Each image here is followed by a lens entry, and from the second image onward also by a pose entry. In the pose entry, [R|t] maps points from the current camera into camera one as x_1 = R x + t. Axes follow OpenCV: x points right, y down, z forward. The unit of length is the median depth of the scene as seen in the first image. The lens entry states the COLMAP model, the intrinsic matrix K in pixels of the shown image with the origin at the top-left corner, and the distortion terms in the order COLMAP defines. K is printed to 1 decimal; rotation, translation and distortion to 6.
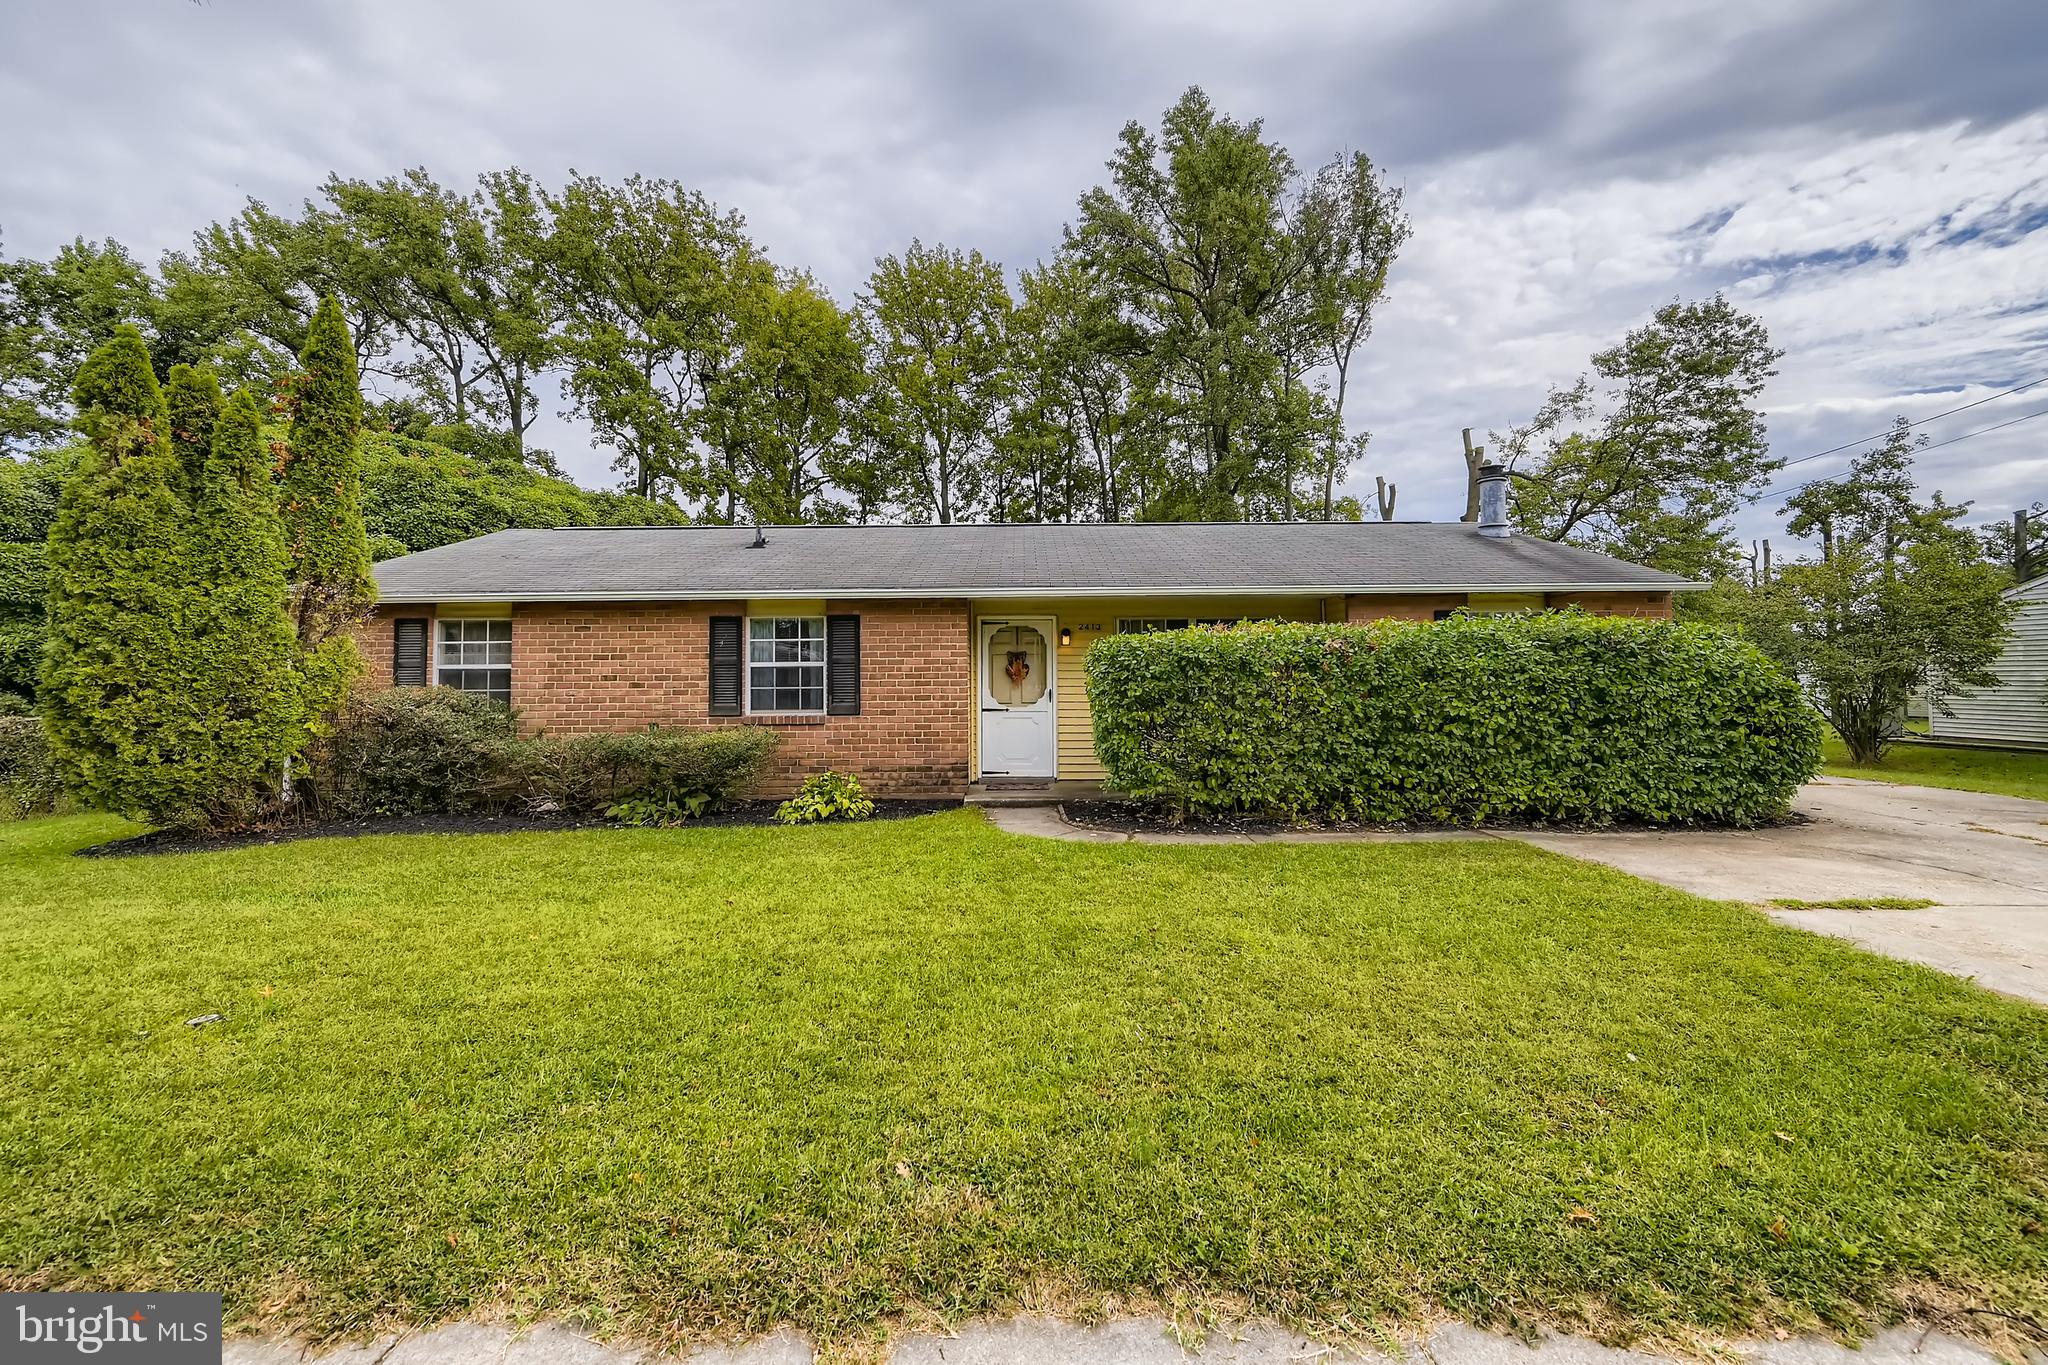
lens RADIAL K [[817.3, 0, 1027.8], [0, 817.3, 678.8], [0, 0, 1]] dist [-0.003113, 0.000326]
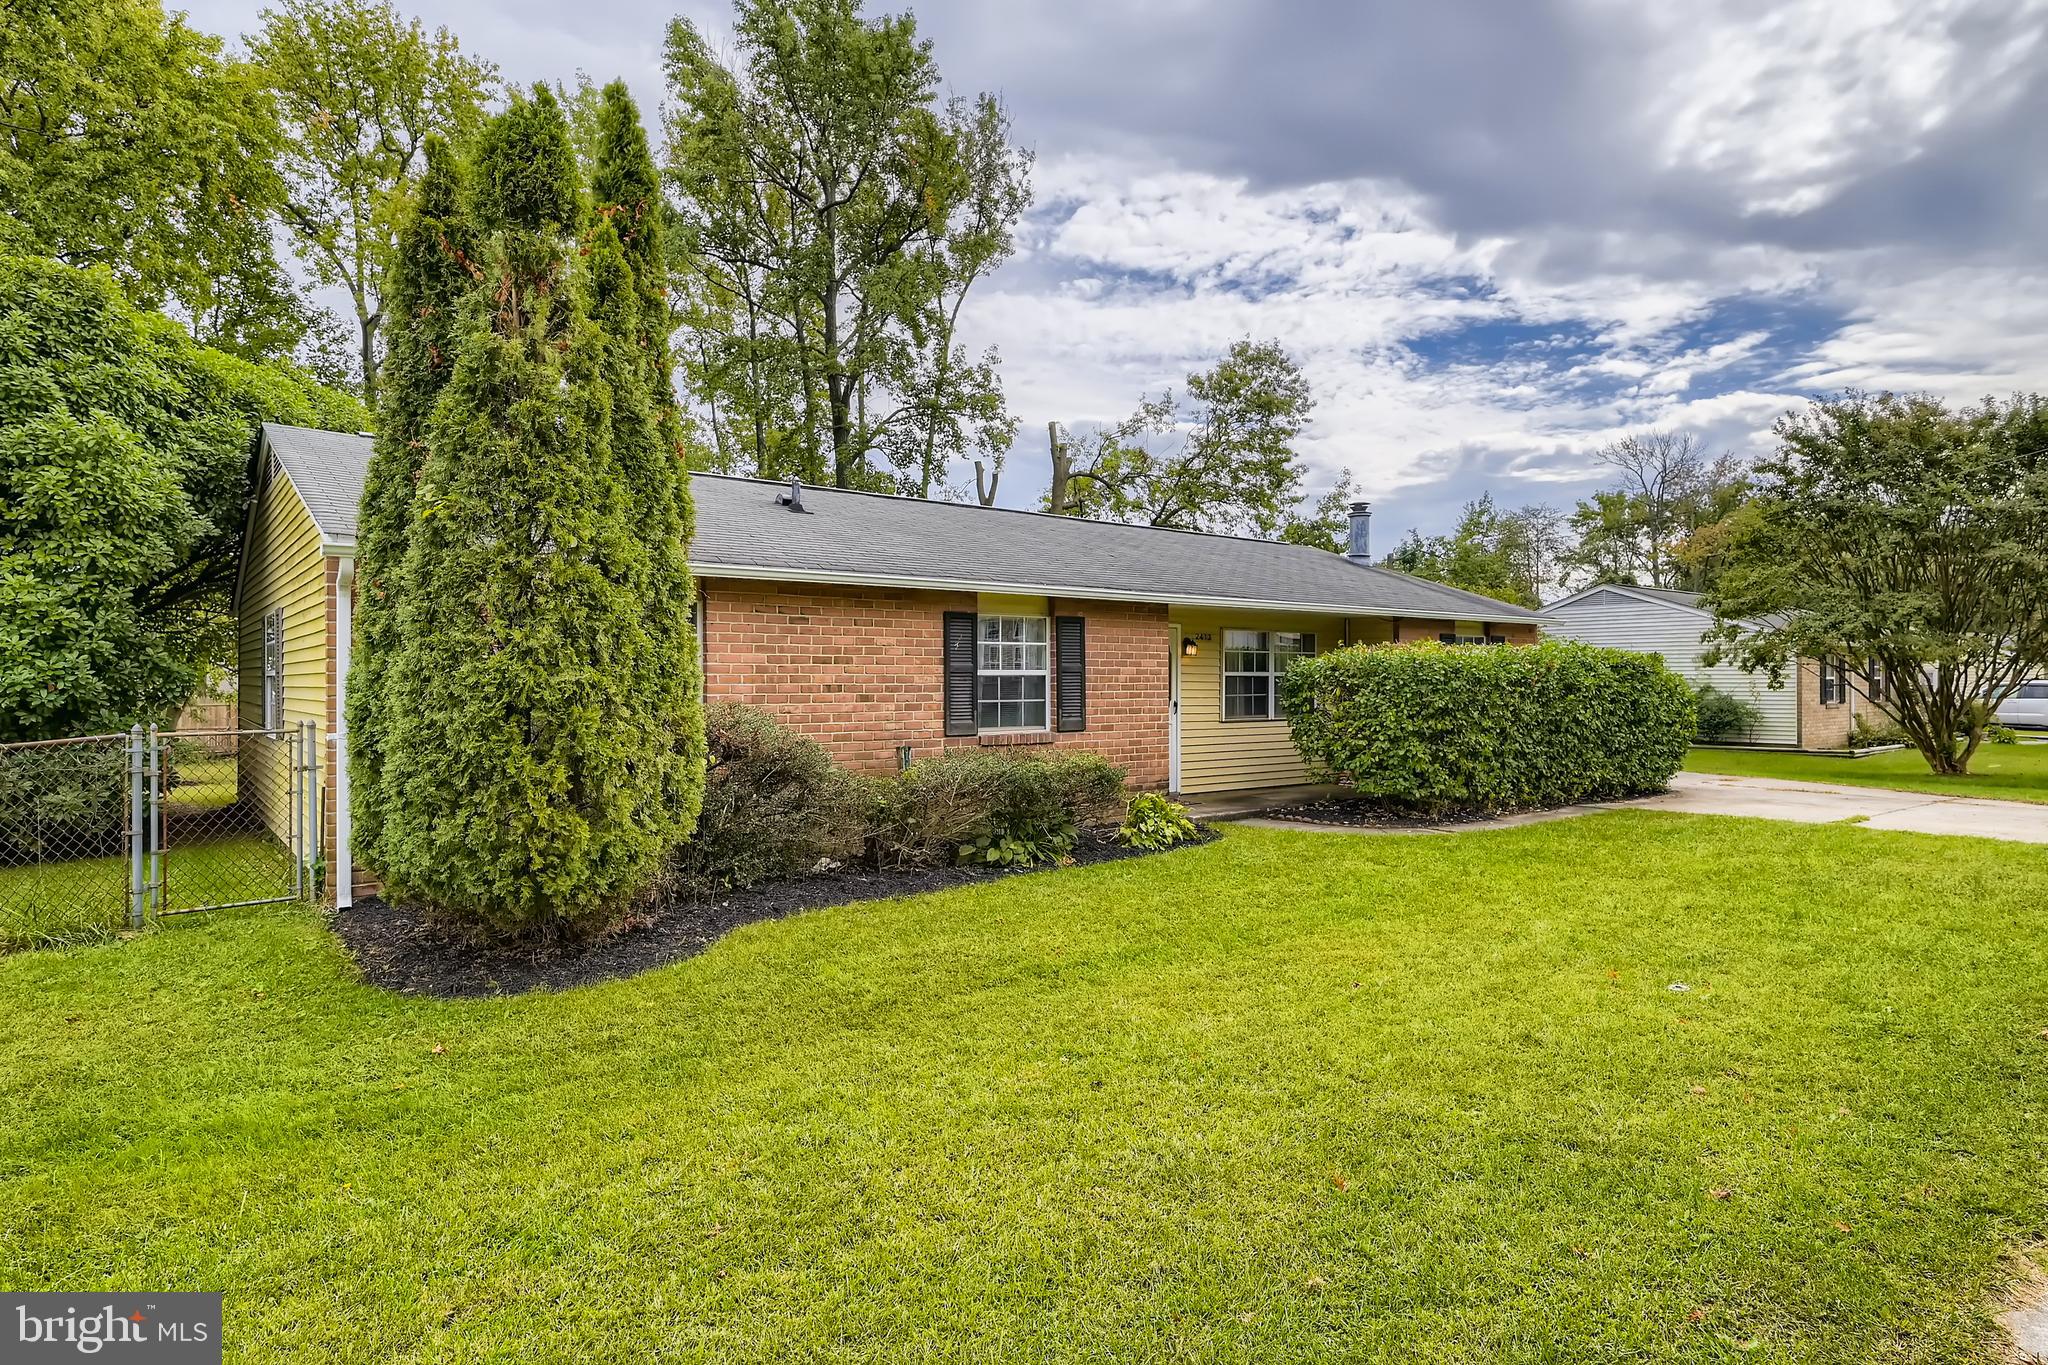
lens RADIAL K [[1140.2, 0, 1020.9], [0, 1140.2, 685.0], [0, 0, 1]] dist [0.008367, 0.000595]
pose [[0.775683, 0.004533, 0.631107, -1.011870], [0.000759, 0.999967, -0.008115, 0.004406], [-0.631123, 0.006774, 0.775653, 0.086090]]
